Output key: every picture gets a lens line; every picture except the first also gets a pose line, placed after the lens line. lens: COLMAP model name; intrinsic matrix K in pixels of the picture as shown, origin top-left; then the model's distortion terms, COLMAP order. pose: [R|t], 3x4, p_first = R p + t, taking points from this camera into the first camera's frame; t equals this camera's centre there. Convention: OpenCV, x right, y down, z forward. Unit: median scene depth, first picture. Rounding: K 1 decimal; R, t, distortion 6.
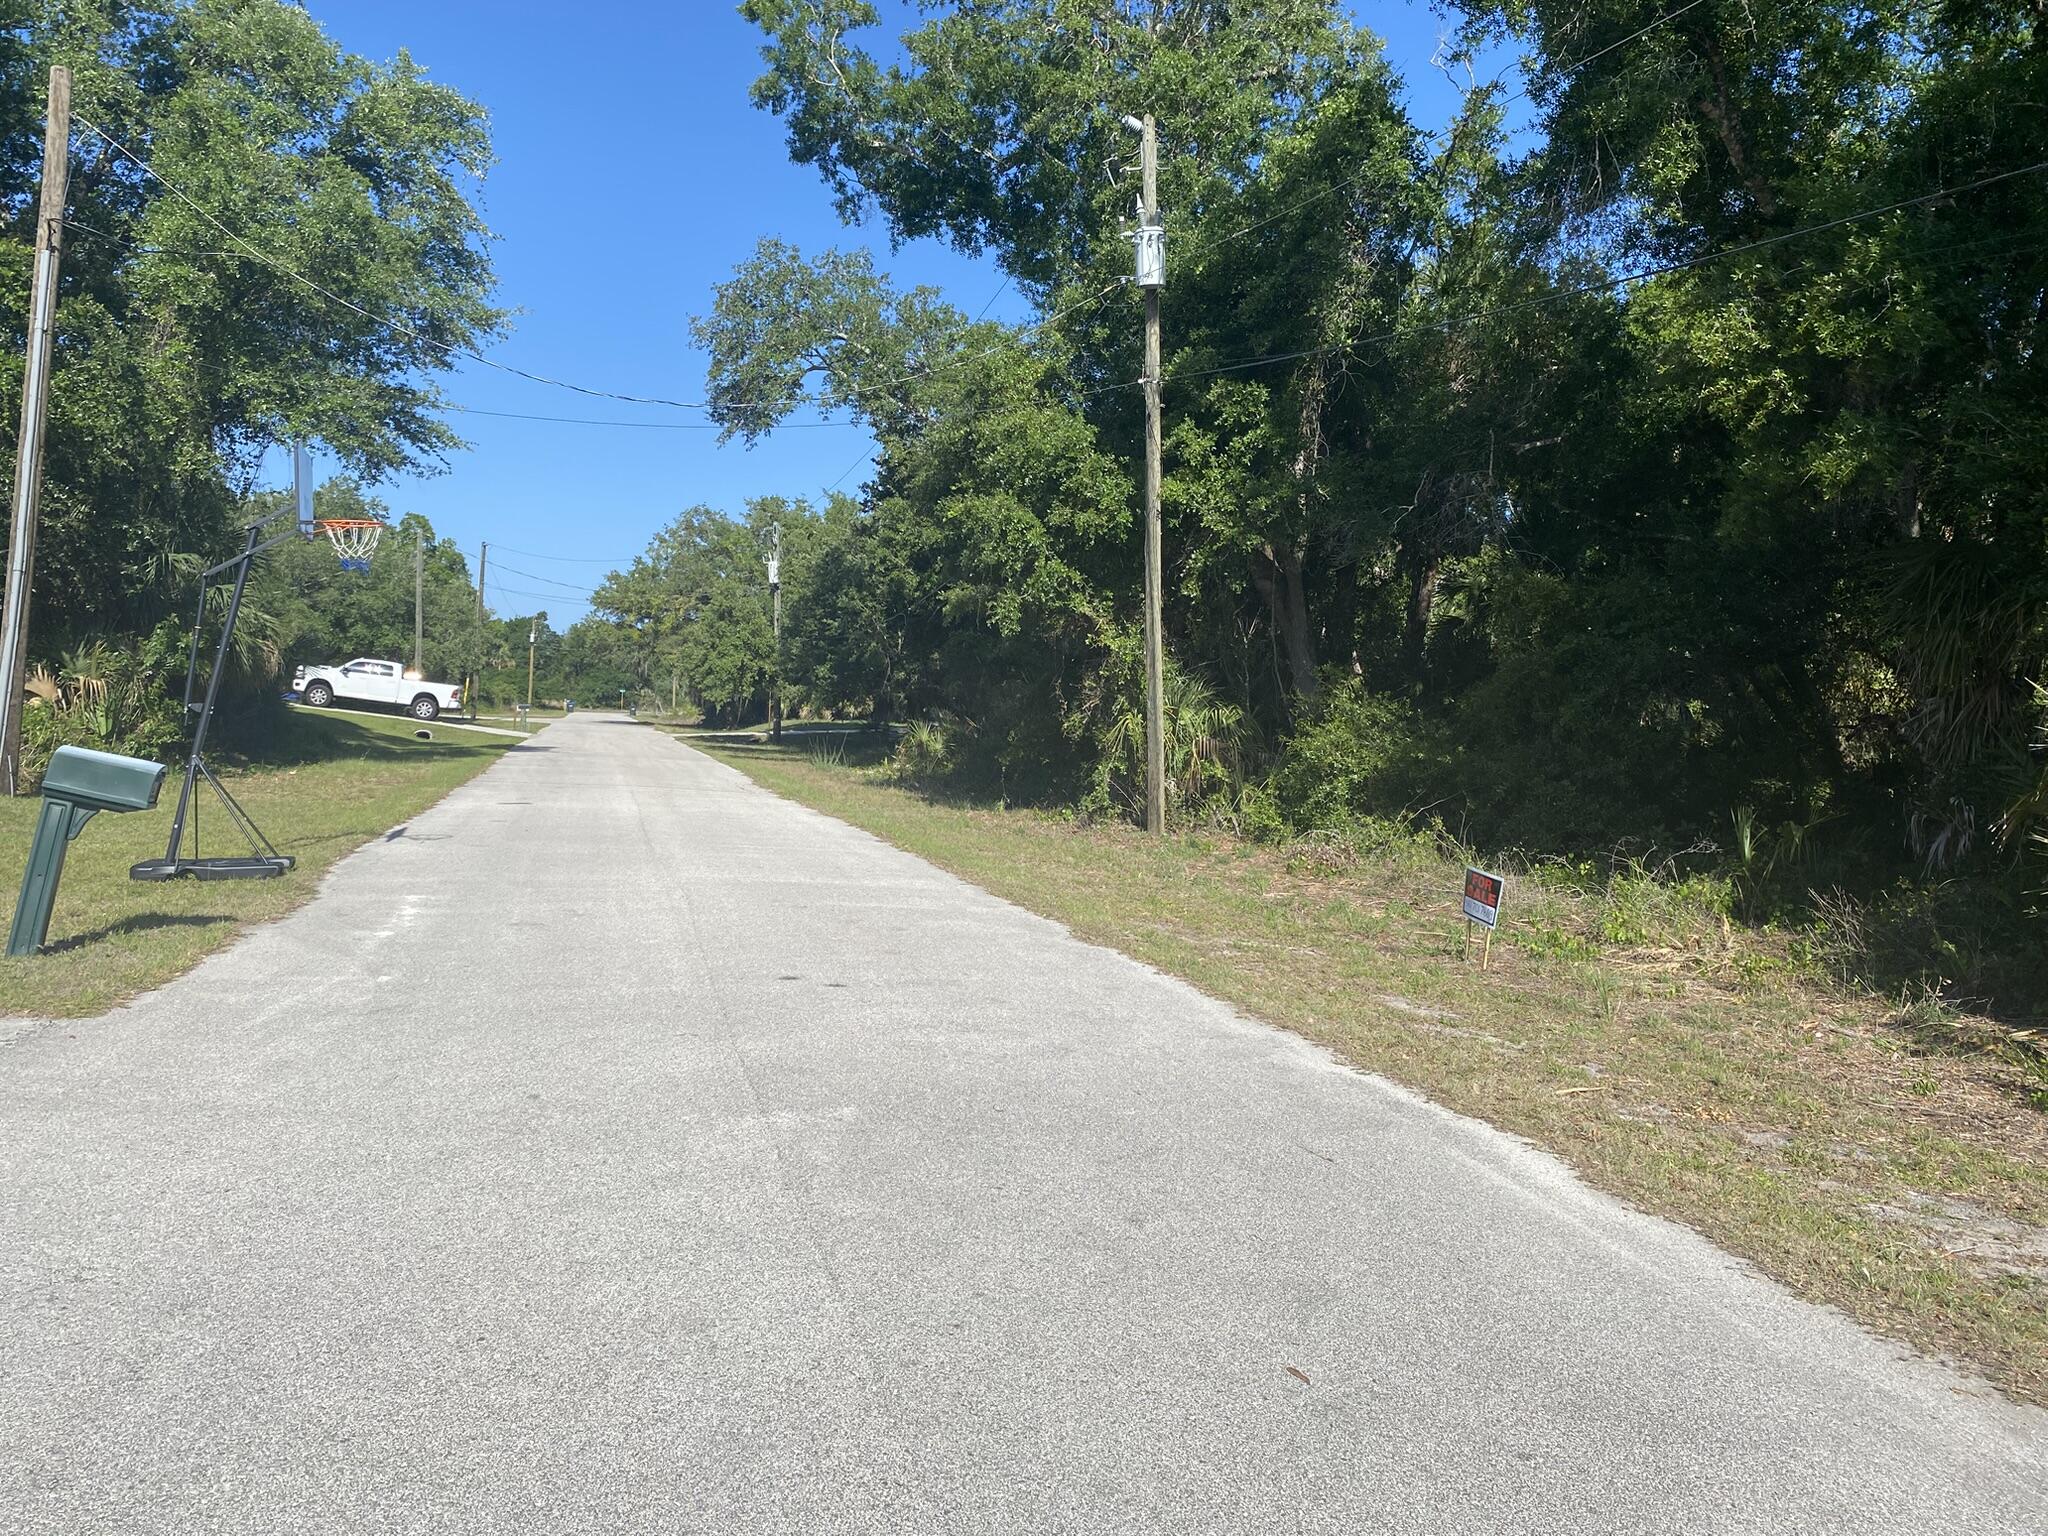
lens RADIAL K [[1526.7, 0, 1024.0], [0, 1526.7, 768.0], [0, 0, 1]] dist [0.003058, 0.000642]
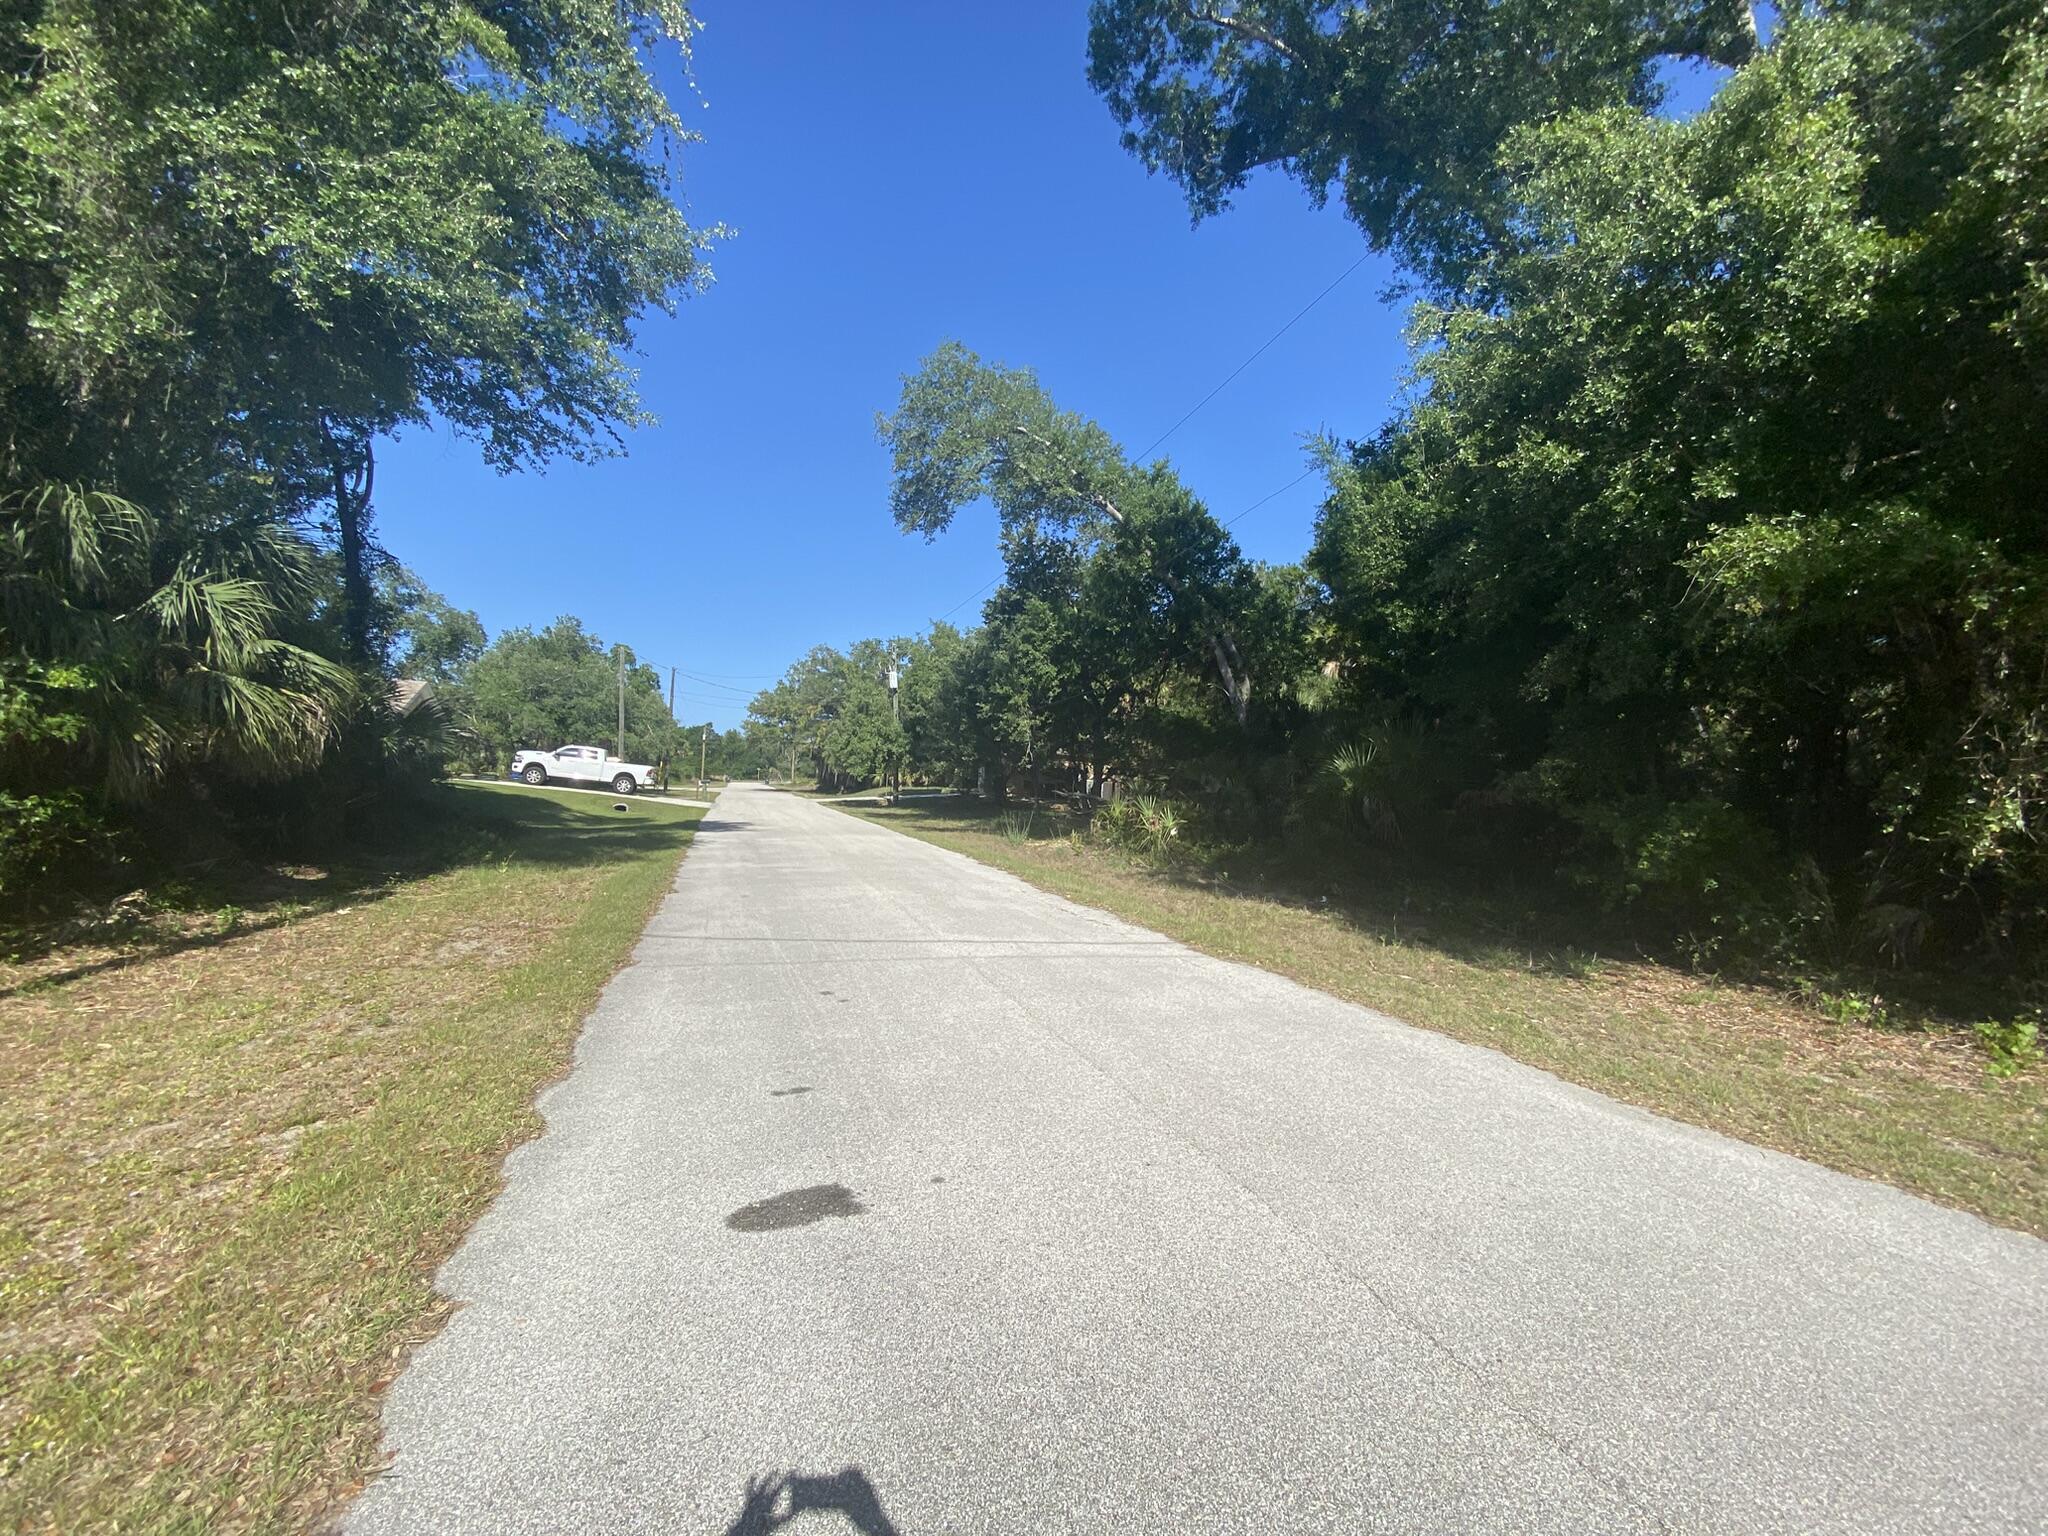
lens RADIAL K [[778.6, 0, 1024.0], [0, 778.6, 768.0], [0, 0, 1]] dist [0.000765, 0.000034]
pose [[0.996387, -0.014516, 0.083674, -0.122258], [0.018510, 0.998716, -0.047164, -0.017032], [-0.082882, 0.048543, 0.995376, 0.345435]]
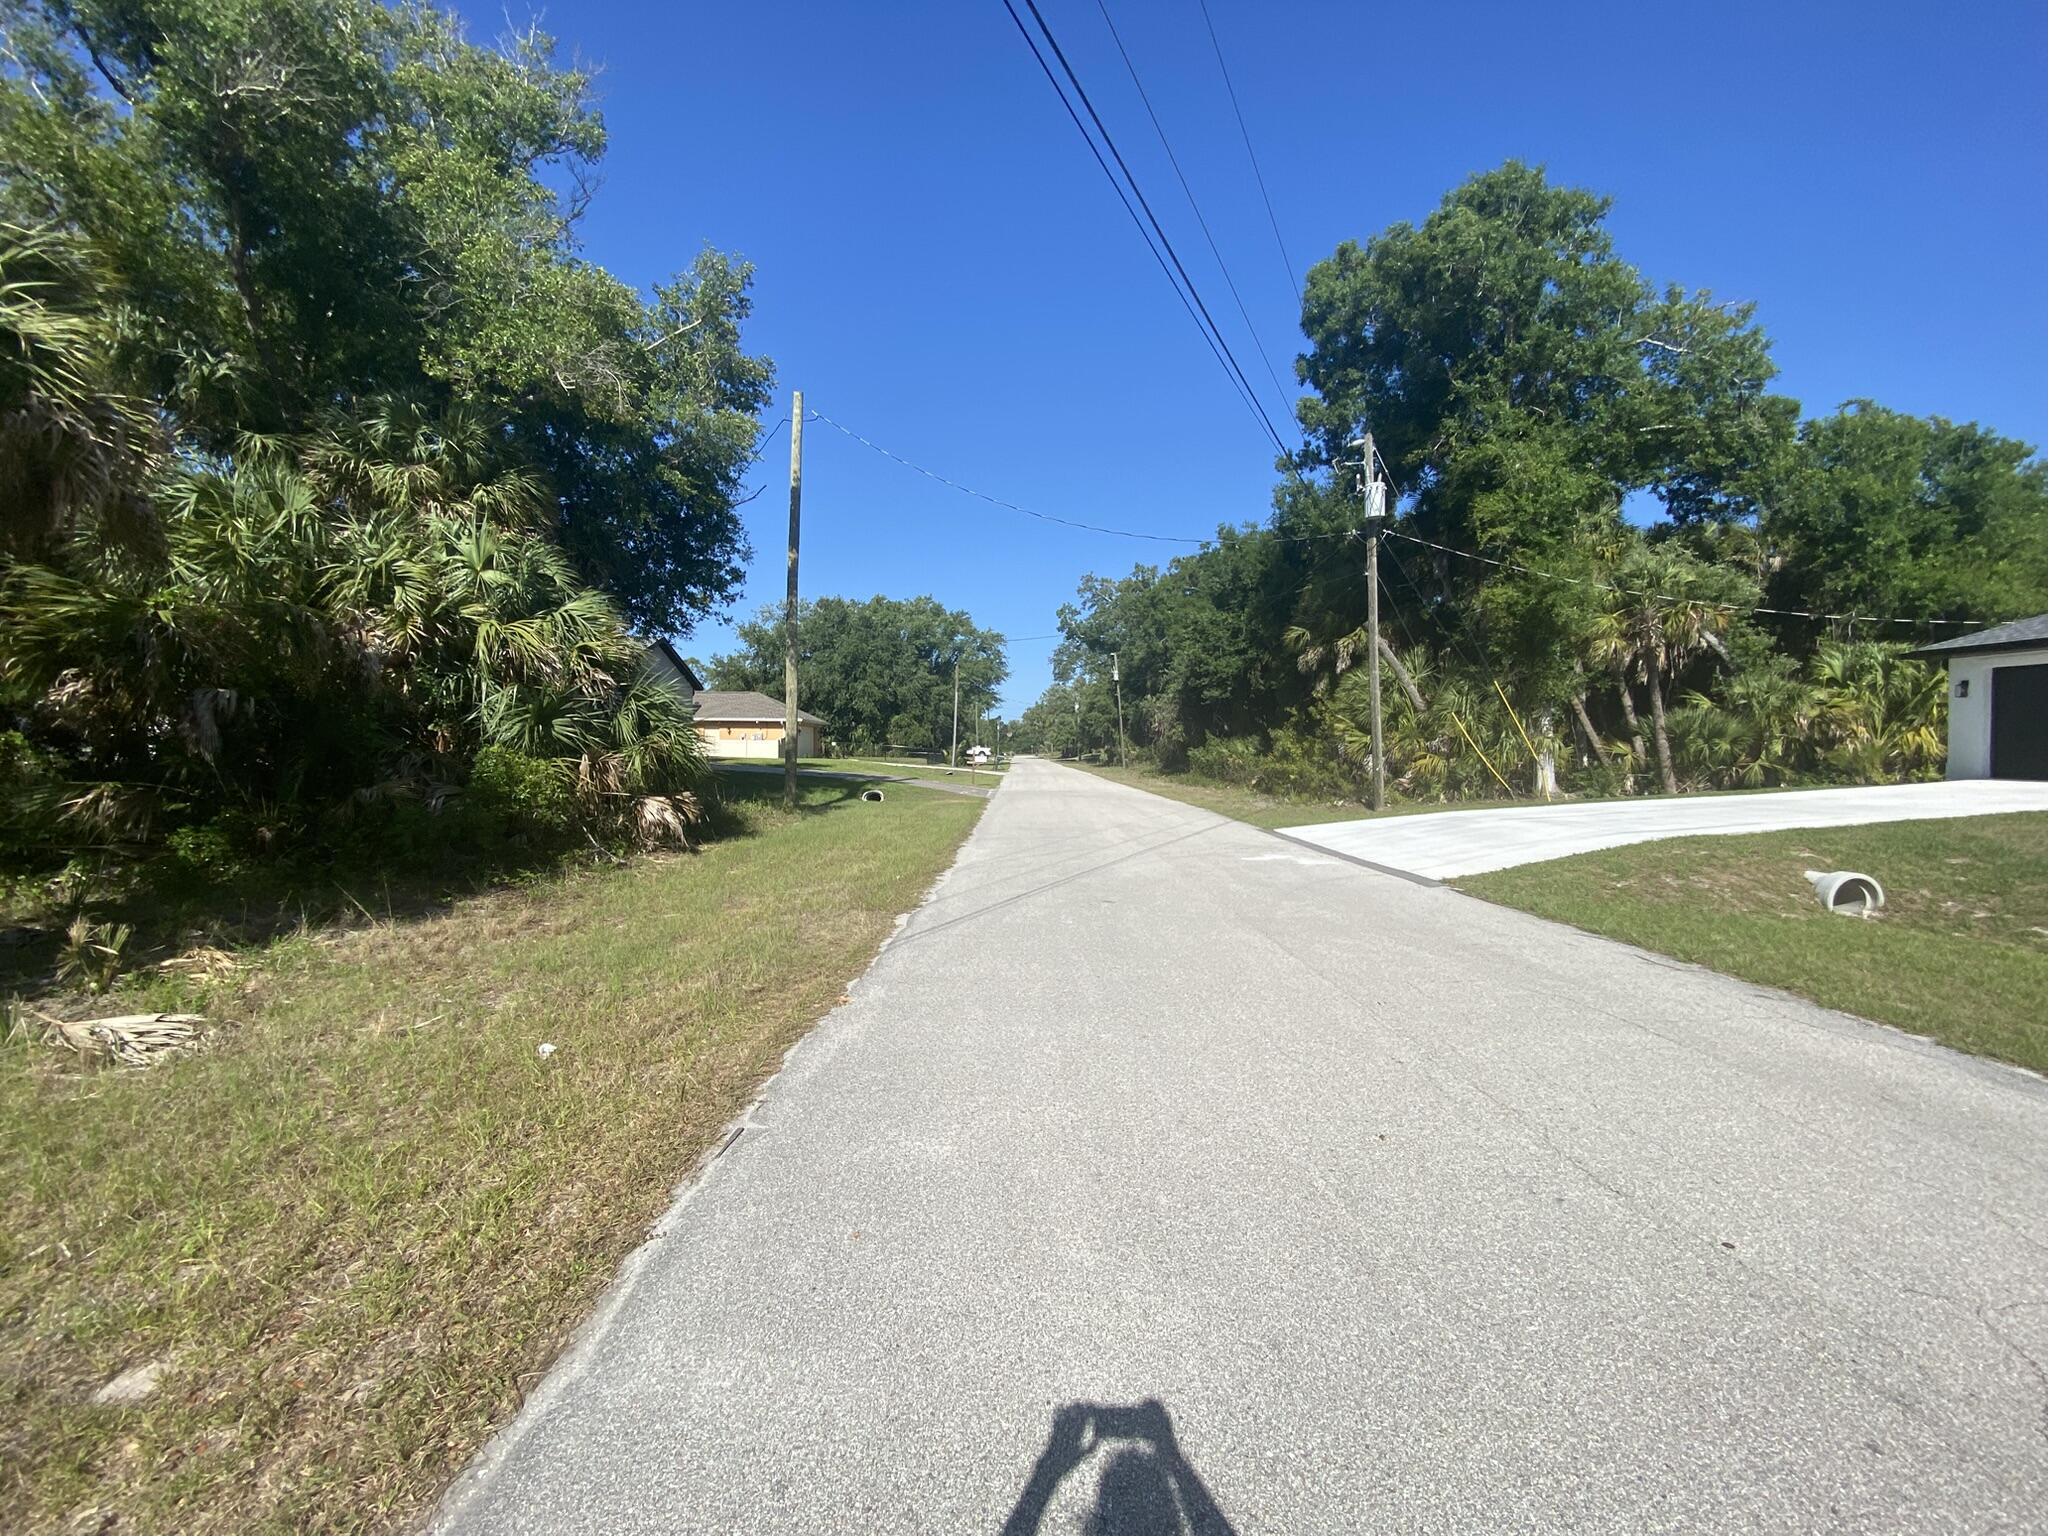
lens RADIAL K [[778.6, 0, 1024.0], [0, 778.6, 768.0], [0, 0, 1]] dist [0.000765, 0.000034]
pose [[0.964048, -0.042092, -0.262372, 0.187400], [0.037968, 0.999063, -0.020772, 0.033760], [0.263001, 0.010064, 0.964743, -0.754067]]
